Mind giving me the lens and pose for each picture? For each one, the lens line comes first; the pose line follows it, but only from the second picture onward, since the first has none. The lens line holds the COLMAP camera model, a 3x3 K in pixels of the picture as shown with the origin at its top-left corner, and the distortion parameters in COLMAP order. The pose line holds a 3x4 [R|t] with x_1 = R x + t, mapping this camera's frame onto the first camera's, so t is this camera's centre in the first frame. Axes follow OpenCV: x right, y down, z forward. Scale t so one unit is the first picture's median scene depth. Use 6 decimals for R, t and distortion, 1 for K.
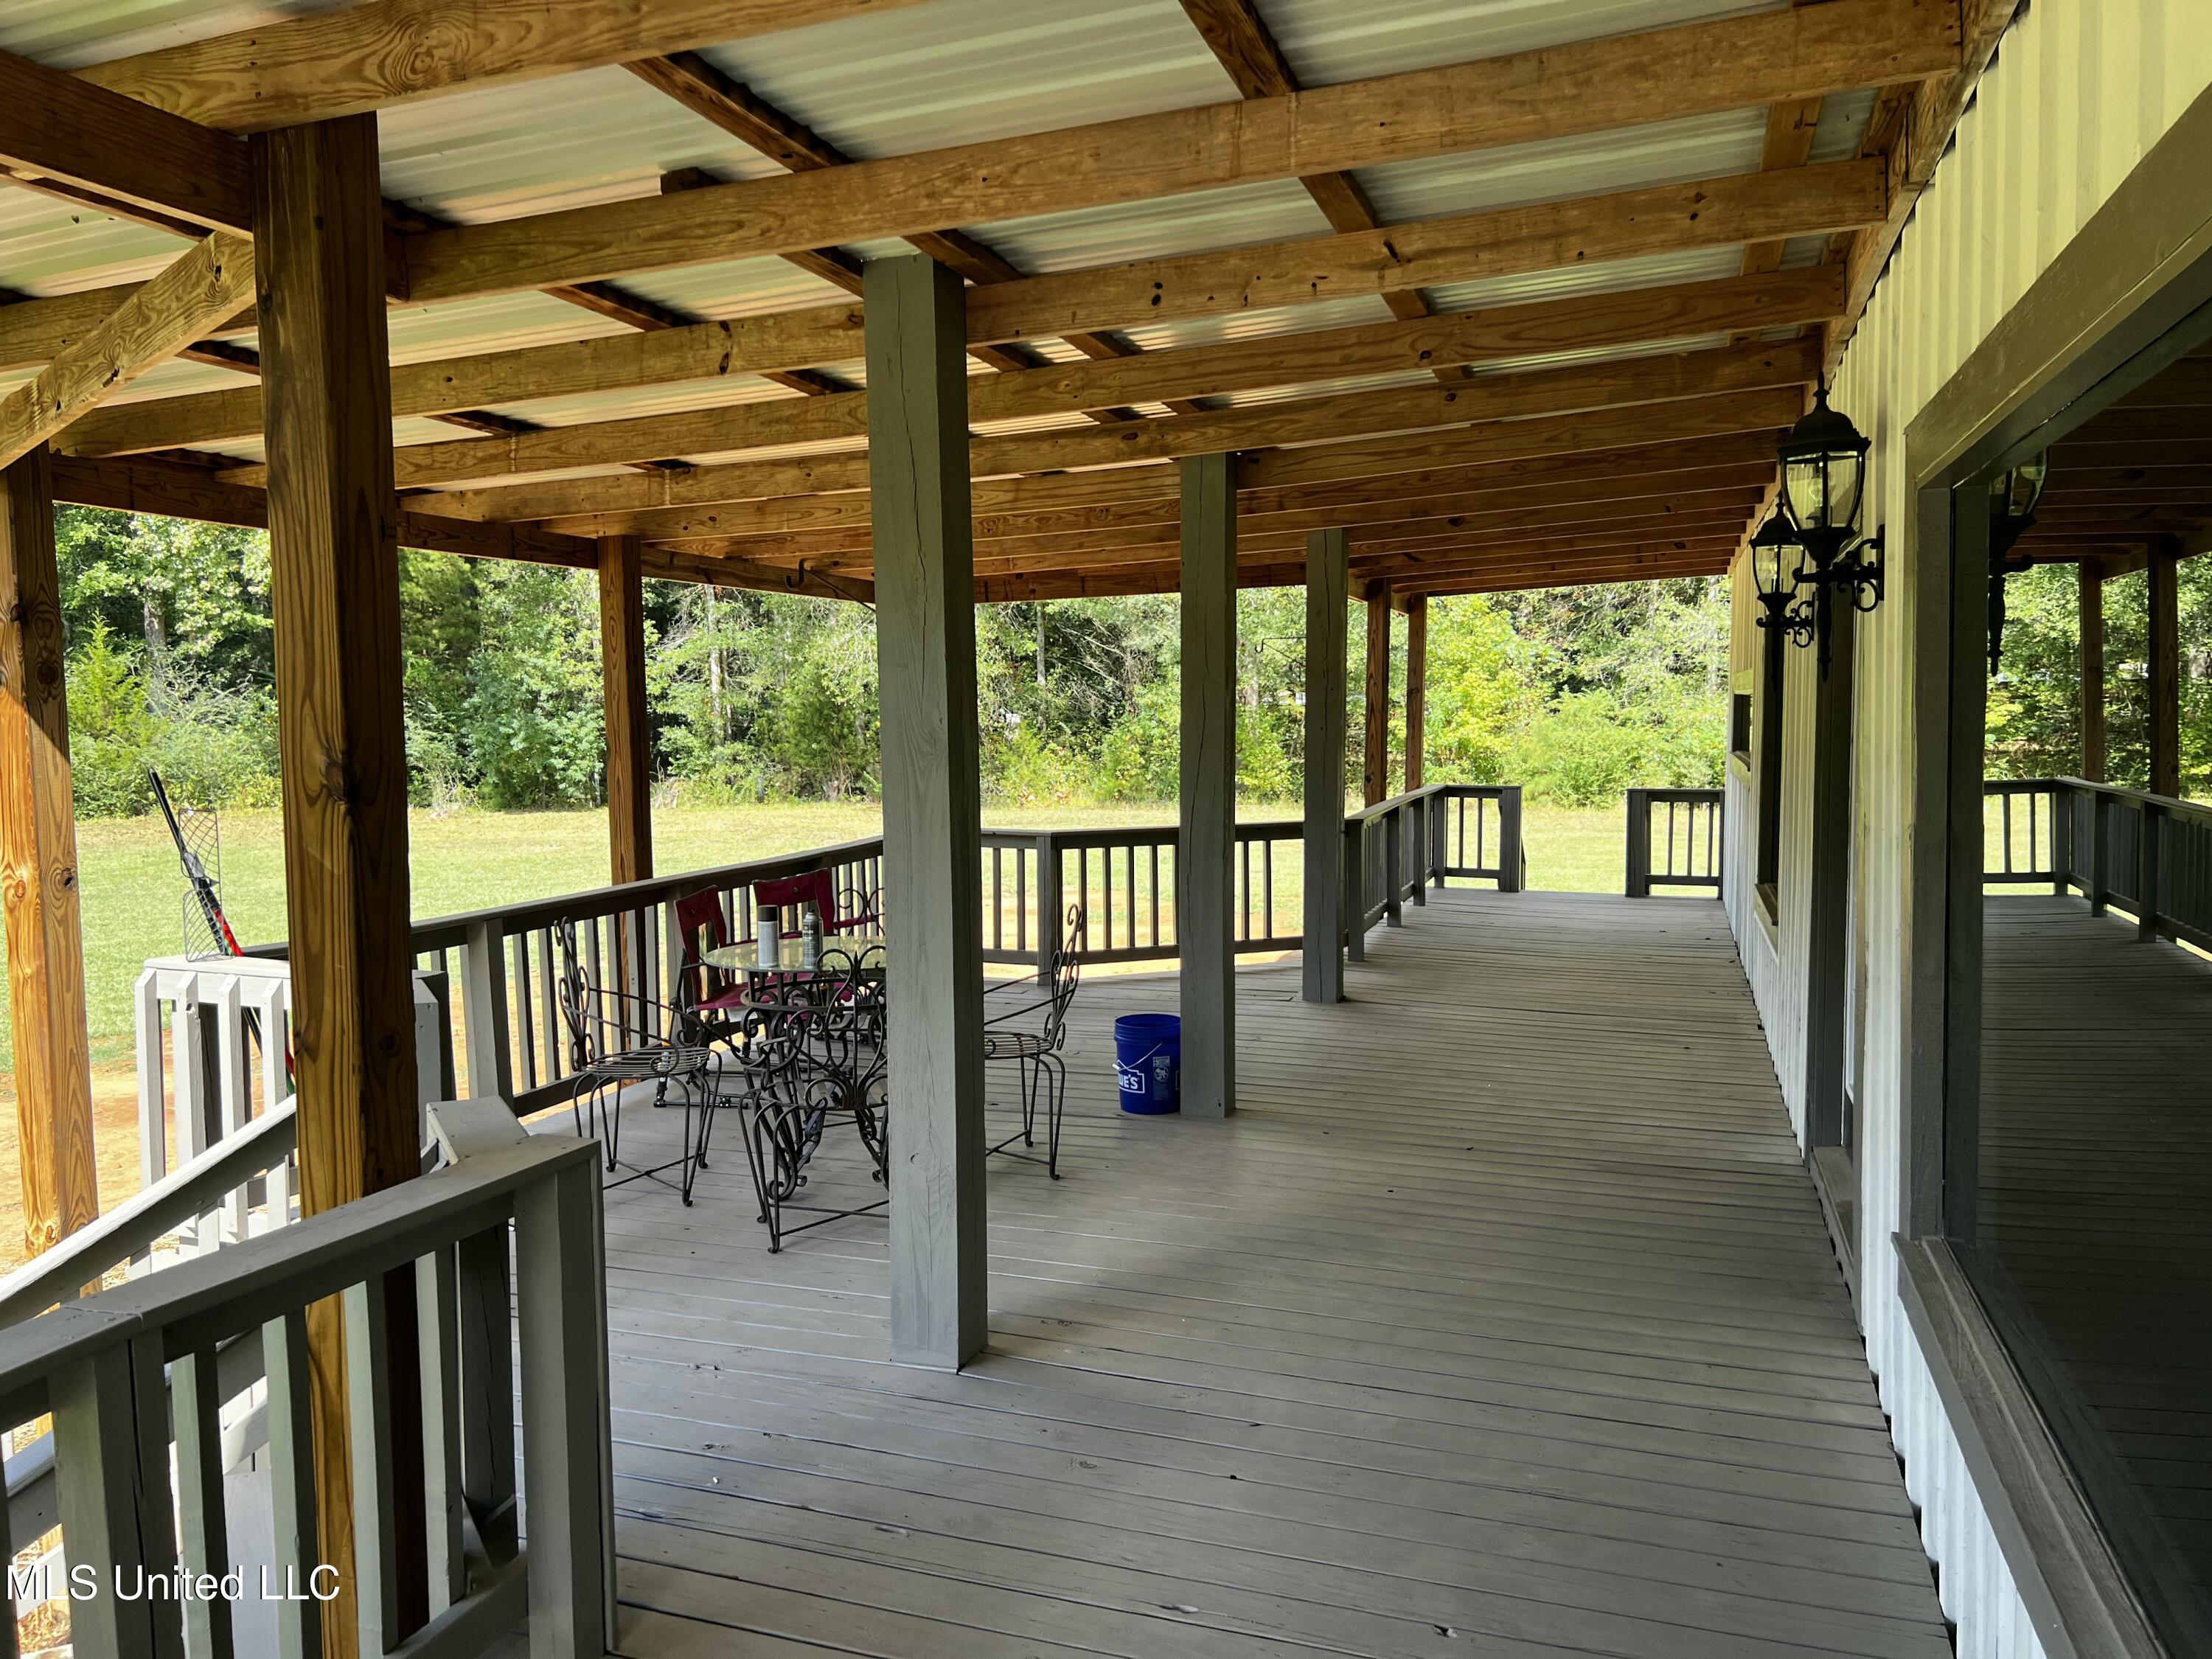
lens RADIAL K [[1672.6, 0, 1107.9], [0, 1672.6, 836.9], [0, 0, 1]] dist [0.077353, -0.073273]
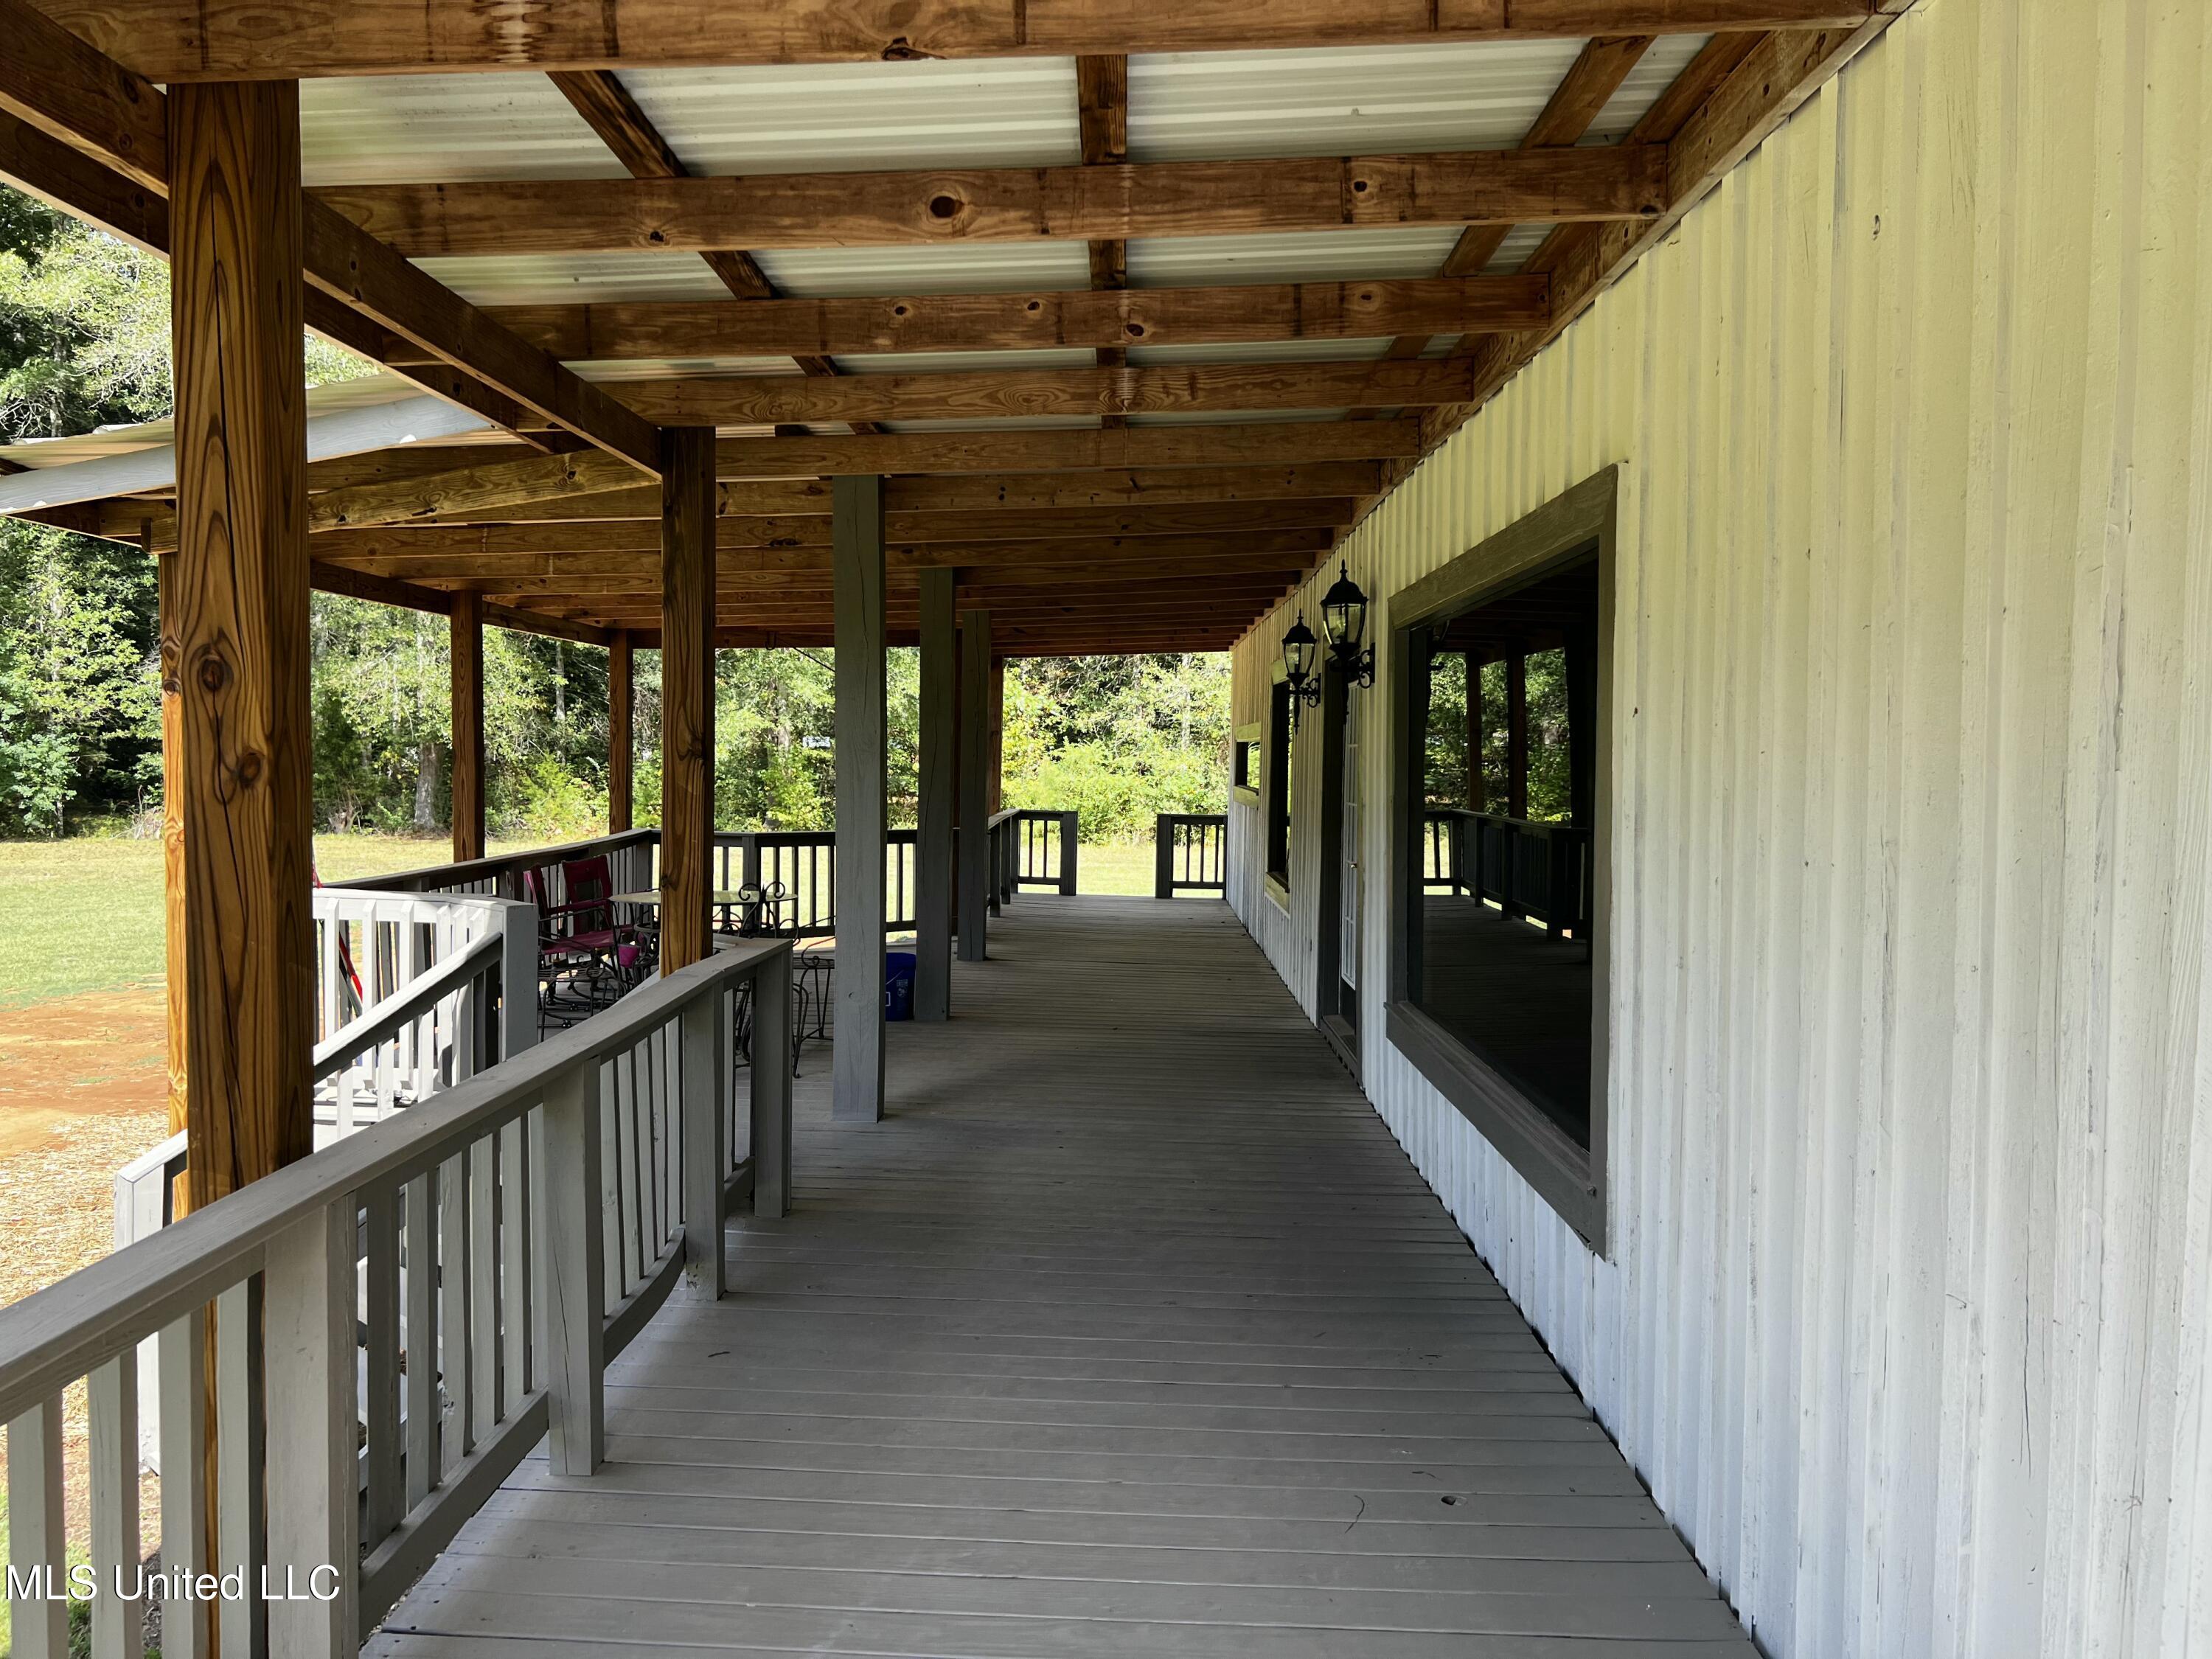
lens RADIAL K [[1666.1, 0, 1106.0], [0, 1666.1, 829.5], [0, 0, 1]] dist [0.225361, -0.374994]
pose [[0.952909, 0.008594, 0.303134, -0.114126], [0.001340, 0.999469, -0.032548, 0.024635], [-0.303253, 0.031422, 0.952392, -0.199441]]
